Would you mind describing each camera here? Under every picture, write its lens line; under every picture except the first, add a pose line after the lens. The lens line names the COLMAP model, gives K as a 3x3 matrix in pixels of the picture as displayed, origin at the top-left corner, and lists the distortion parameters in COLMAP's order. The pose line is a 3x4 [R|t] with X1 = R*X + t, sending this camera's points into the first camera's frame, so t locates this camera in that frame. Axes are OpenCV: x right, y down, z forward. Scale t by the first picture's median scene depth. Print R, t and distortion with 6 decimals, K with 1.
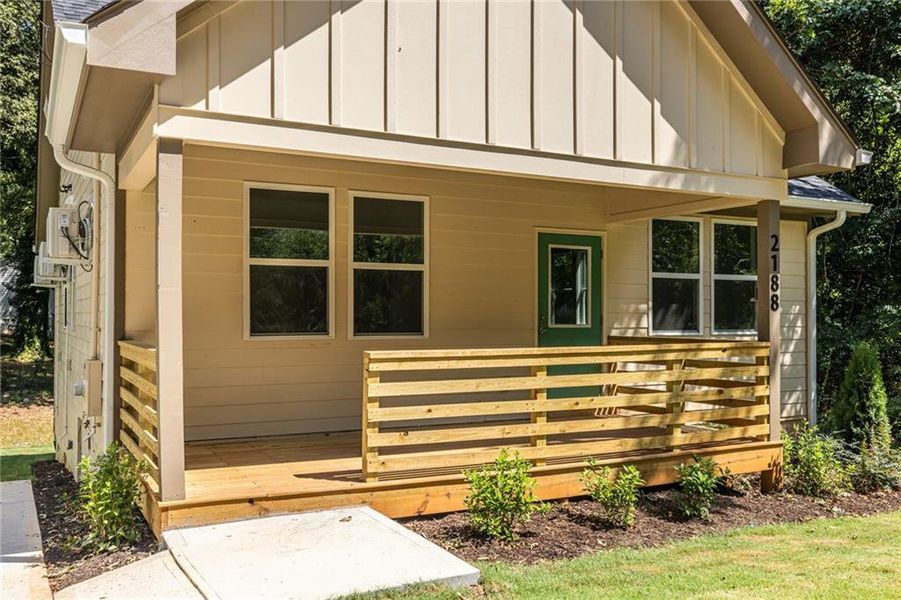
lens RADIAL K [[841.5, 0, 443.7], [0, 841.5, 257.4], [0, 0, 1]] dist [-0.003360, 0.000000]
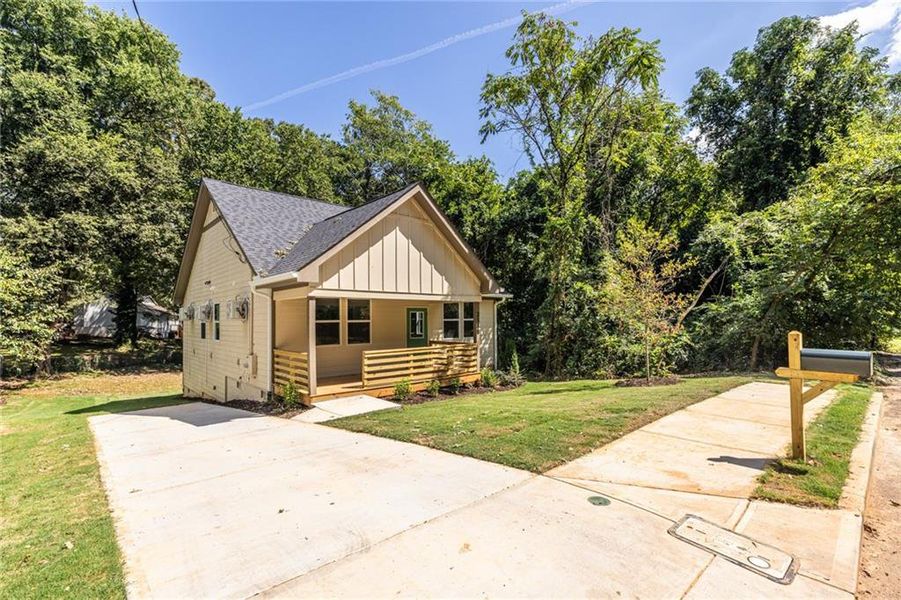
lens RADIAL K [[385.2, 0, 424.1], [0, 385.2, 310.8], [0, 0, 1]] dist [0.003859, -0.000942]
pose [[0.983016, -0.015194, 0.182889, -0.110621], [0.008273, 0.999223, 0.038543, -0.098514], [-0.183332, -0.036375, 0.982378, -0.519152]]
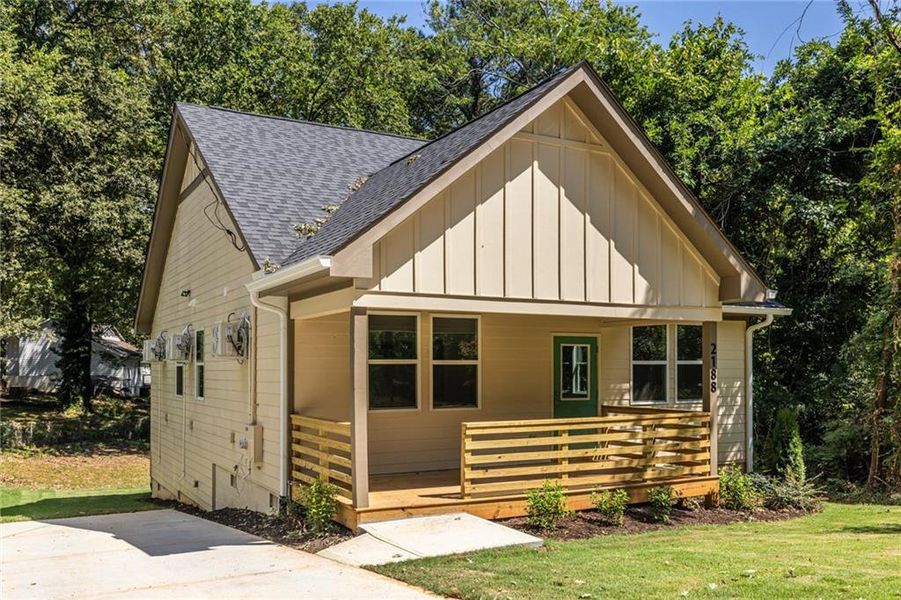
lens RADIAL K [[735.4, 0, 408.5], [0, 735.4, 353.8], [0, 0, 1]] dist [-0.001828, 0.007228]
pose [[0.998618, -0.011898, -0.051200, -0.102338], [0.013911, 0.999136, 0.039156, -0.072125], [0.050690, -0.039814, 0.997921, -0.397878]]
